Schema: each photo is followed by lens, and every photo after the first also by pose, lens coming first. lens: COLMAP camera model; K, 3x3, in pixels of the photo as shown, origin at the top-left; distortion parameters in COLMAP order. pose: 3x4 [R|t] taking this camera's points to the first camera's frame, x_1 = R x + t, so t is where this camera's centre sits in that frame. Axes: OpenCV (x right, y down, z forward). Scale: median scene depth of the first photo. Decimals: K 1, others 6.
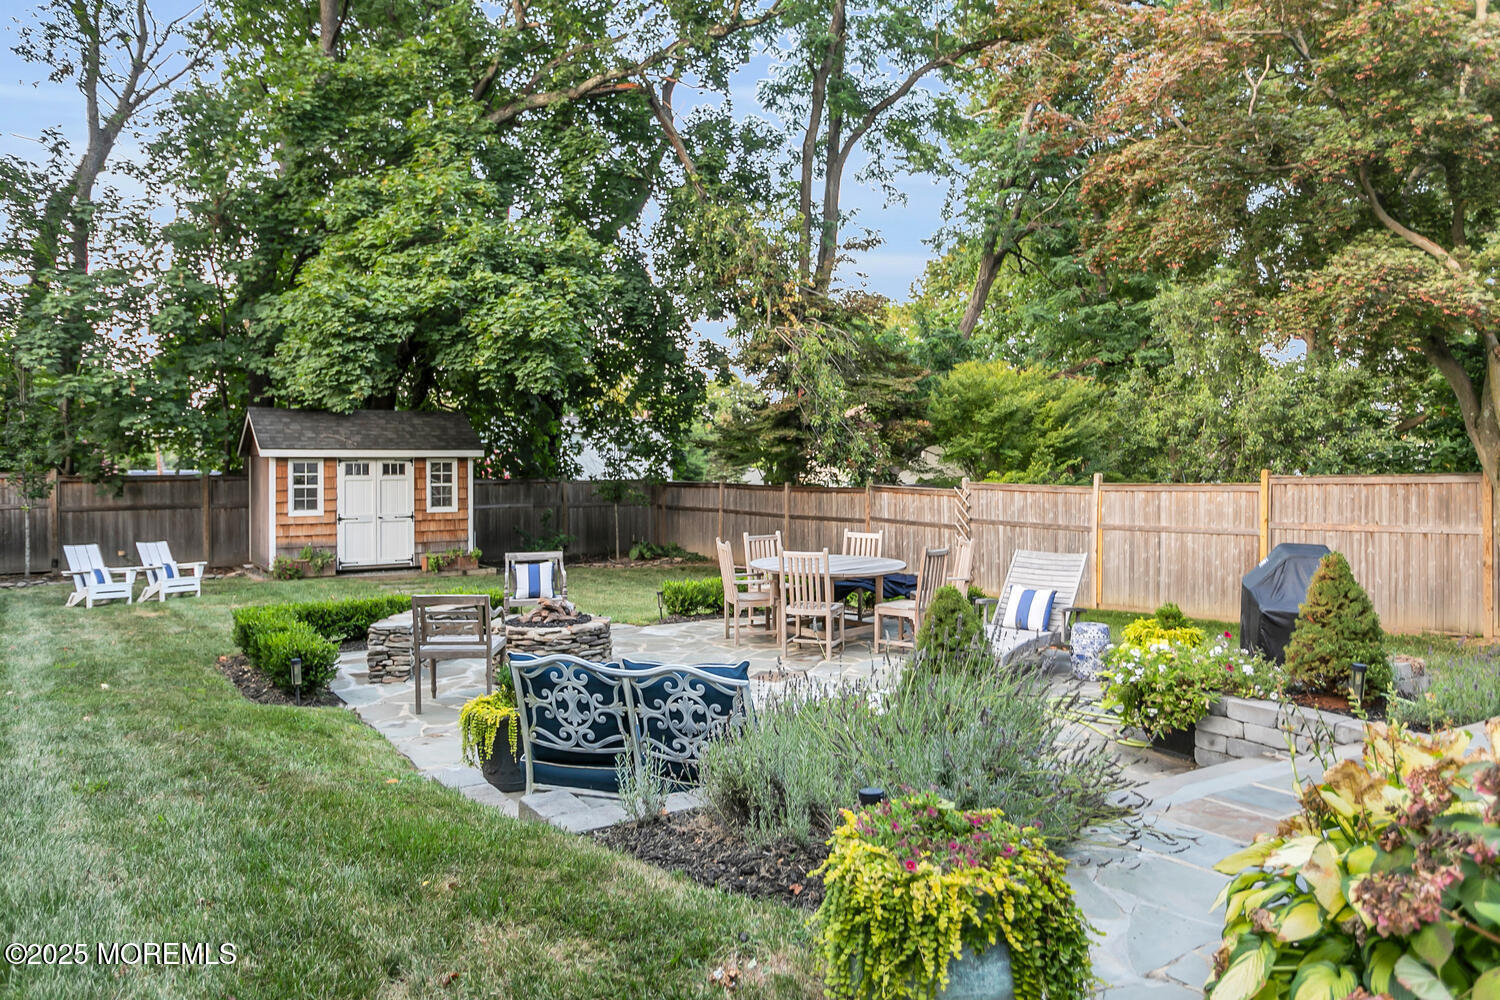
lens RADIAL K [[1069.7, 0, 712.1], [0, 1069.7, 459.0], [0, 0, 1]] dist [0.006636, 0.001585]
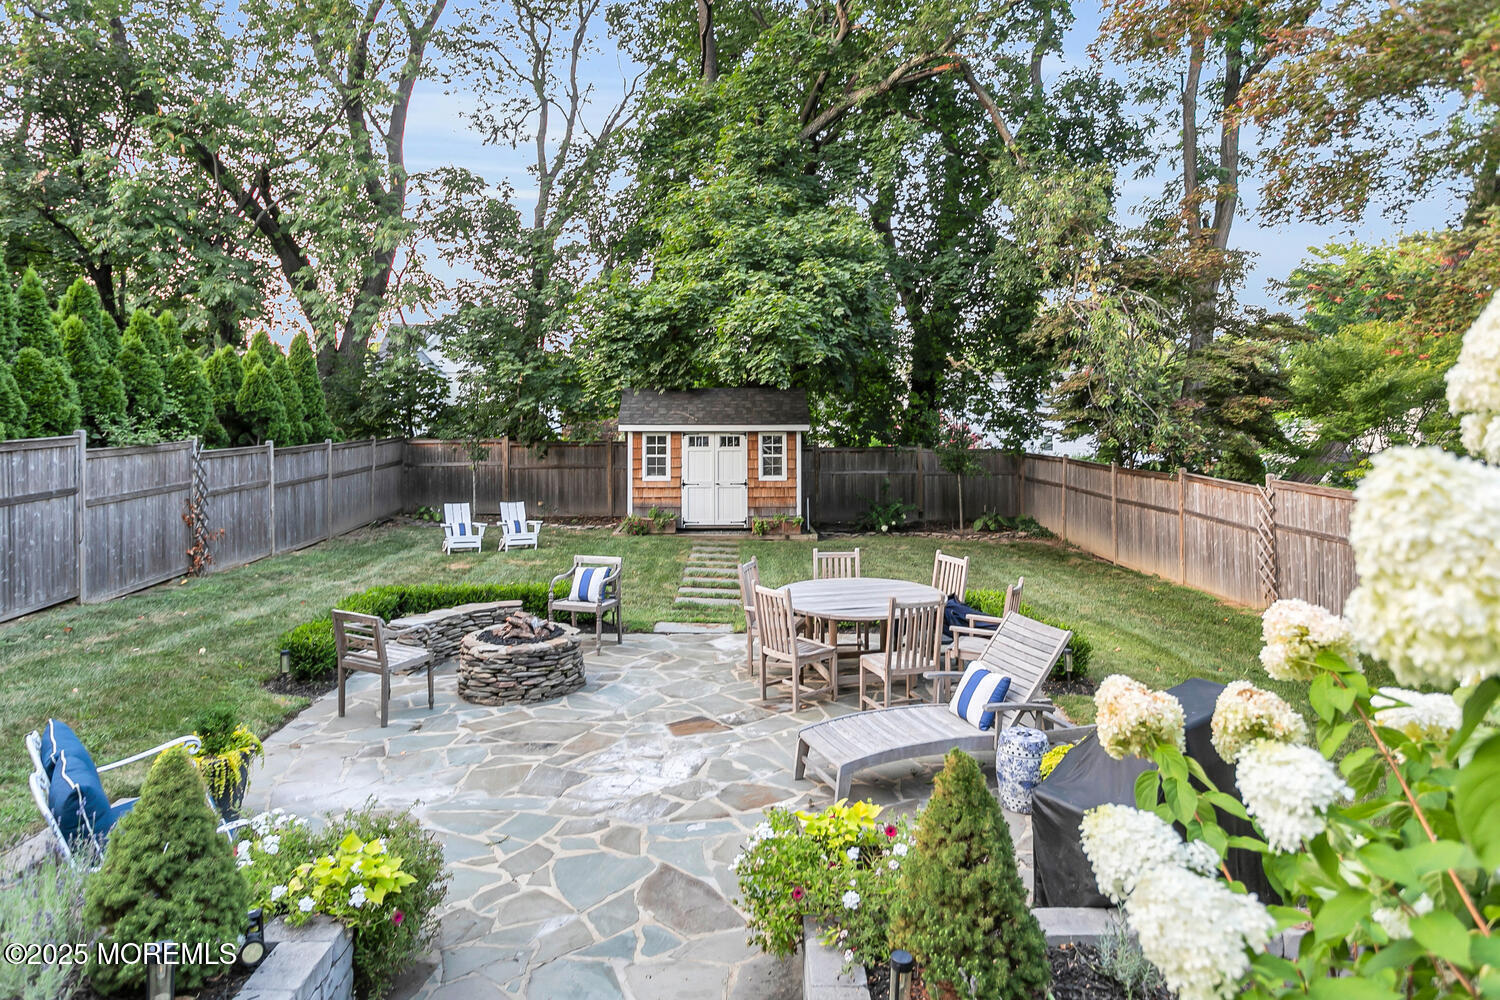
lens RADIAL K [[952.7, 0, 740.7], [0, 952.7, 374.5], [0, 0, 1]] dist [-0.000895, -0.000200]
pose [[0.856781, -0.013952, -0.515491, 0.241824], [0.001260, 0.999688, -0.024963, -0.037521], [0.515678, 0.020738, 0.856531, 0.142400]]
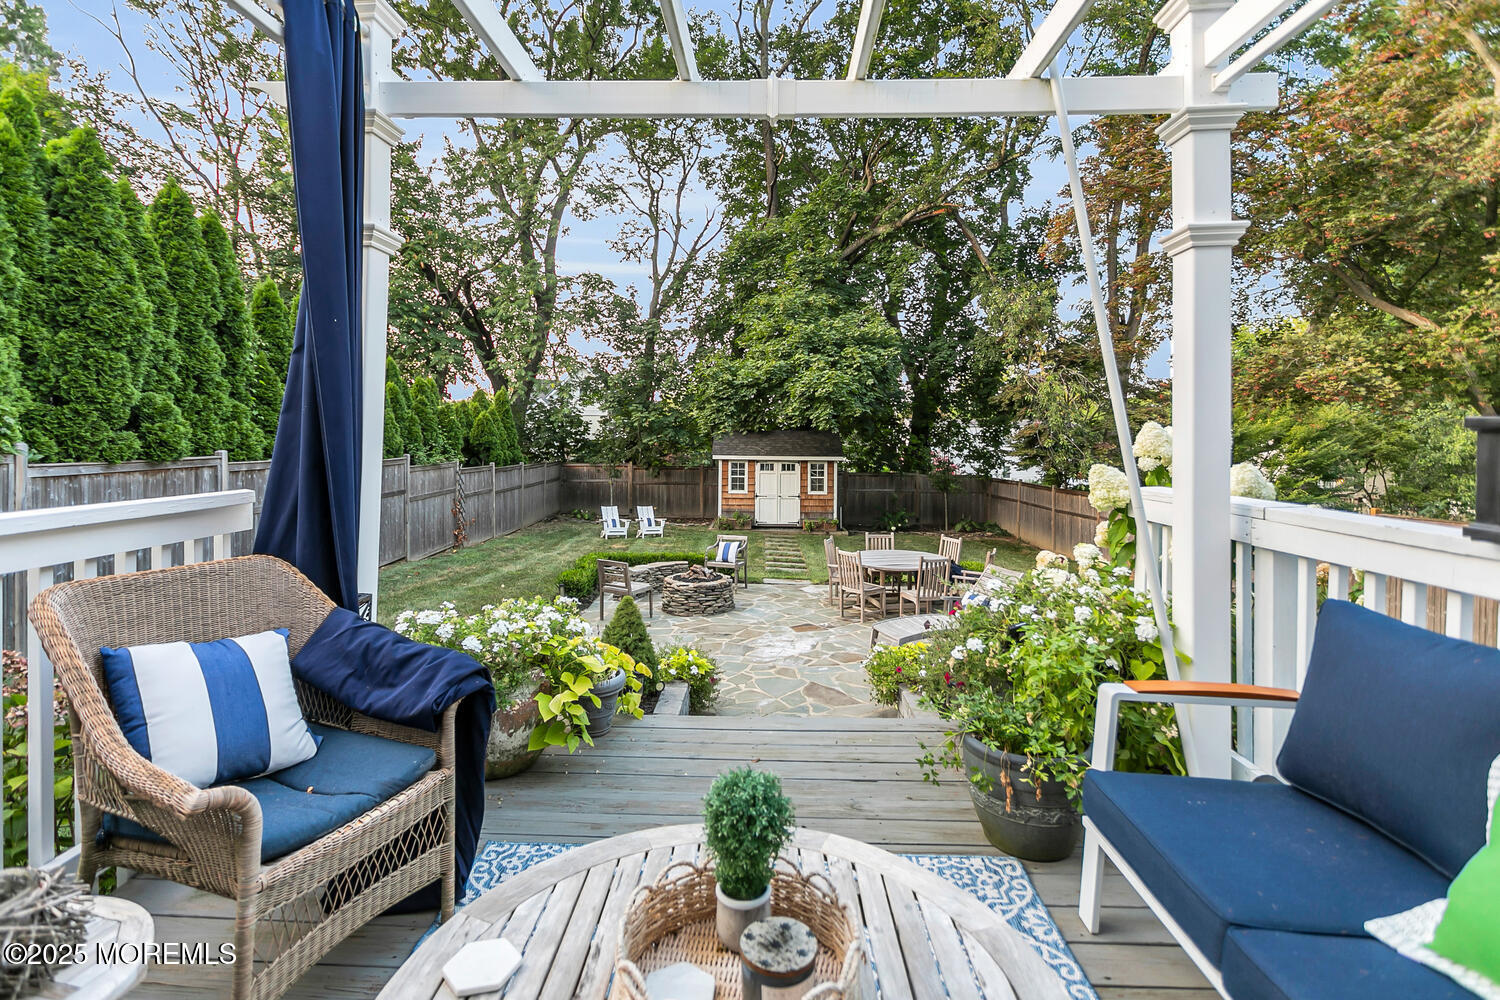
lens RADIAL K [[735.8, 0, 739.2], [0, 735.8, 429.6], [0, 0, 1]] dist [-0.010821, 0.007991]
pose [[0.837695, 0.005161, -0.546114, 0.269684], [-0.010679, 0.999919, -0.006931, -0.041587], [0.546034, 0.011637, 0.837682, 0.001405]]
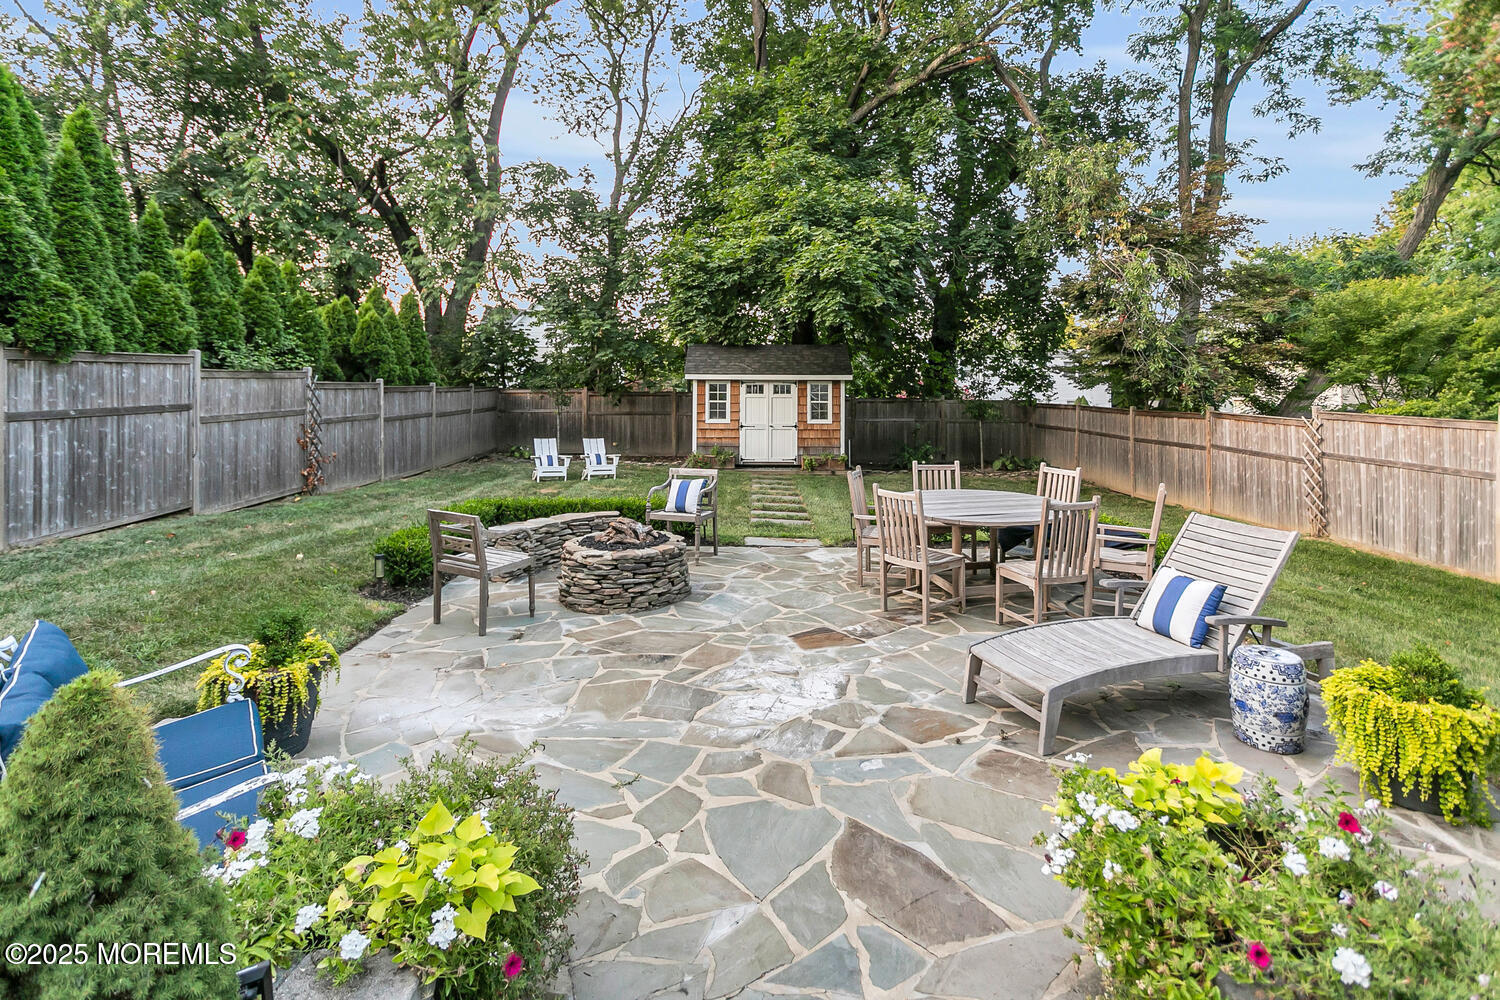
lens RADIAL K [[744.5, 0, 747.4], [0, 744.5, 362.4], [0, 0, 1]] dist [0.002896, -0.001187]
pose [[0.849611, -0.008421, -0.527342, 0.148283], [-0.006076, 0.999650, -0.025751, 0.000290], [0.527374, 0.025082, 0.849263, 0.215093]]
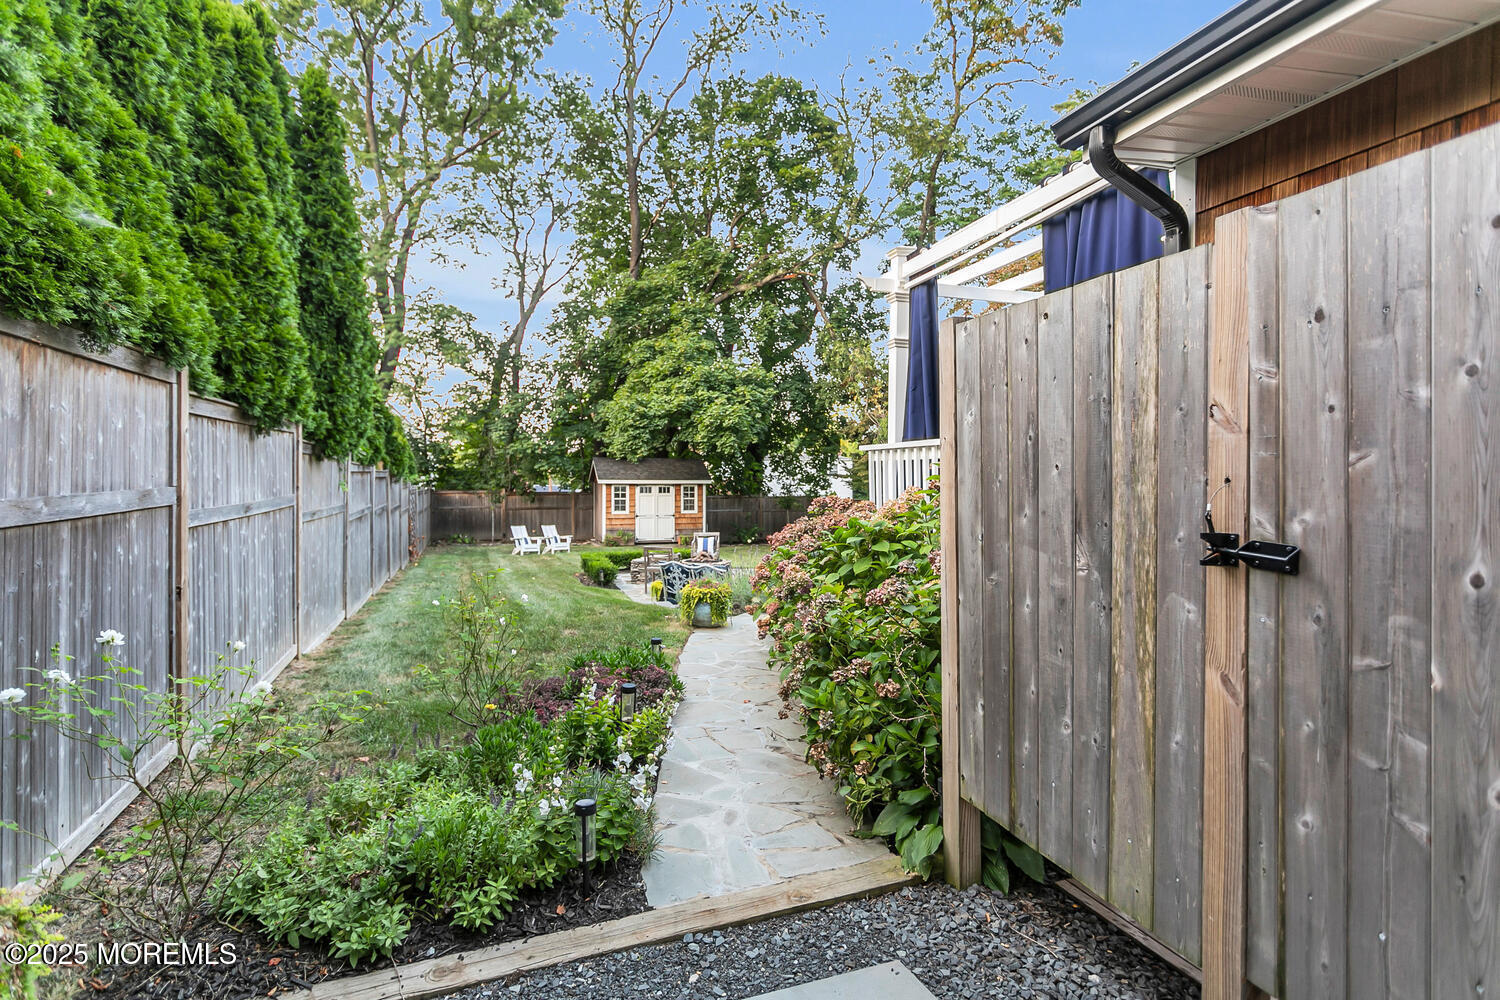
lens RADIAL K [[744.5, 0, 725.1], [0, 744.5, 477.9], [0, 0, 1]] dist [0.002896, -0.001187]
pose [[0.969879, 0.004324, -0.243549, 0.131431], [-0.004105, 0.999991, 0.001408, -0.014814], [0.243553, -0.000366, 0.969887, -0.258731]]
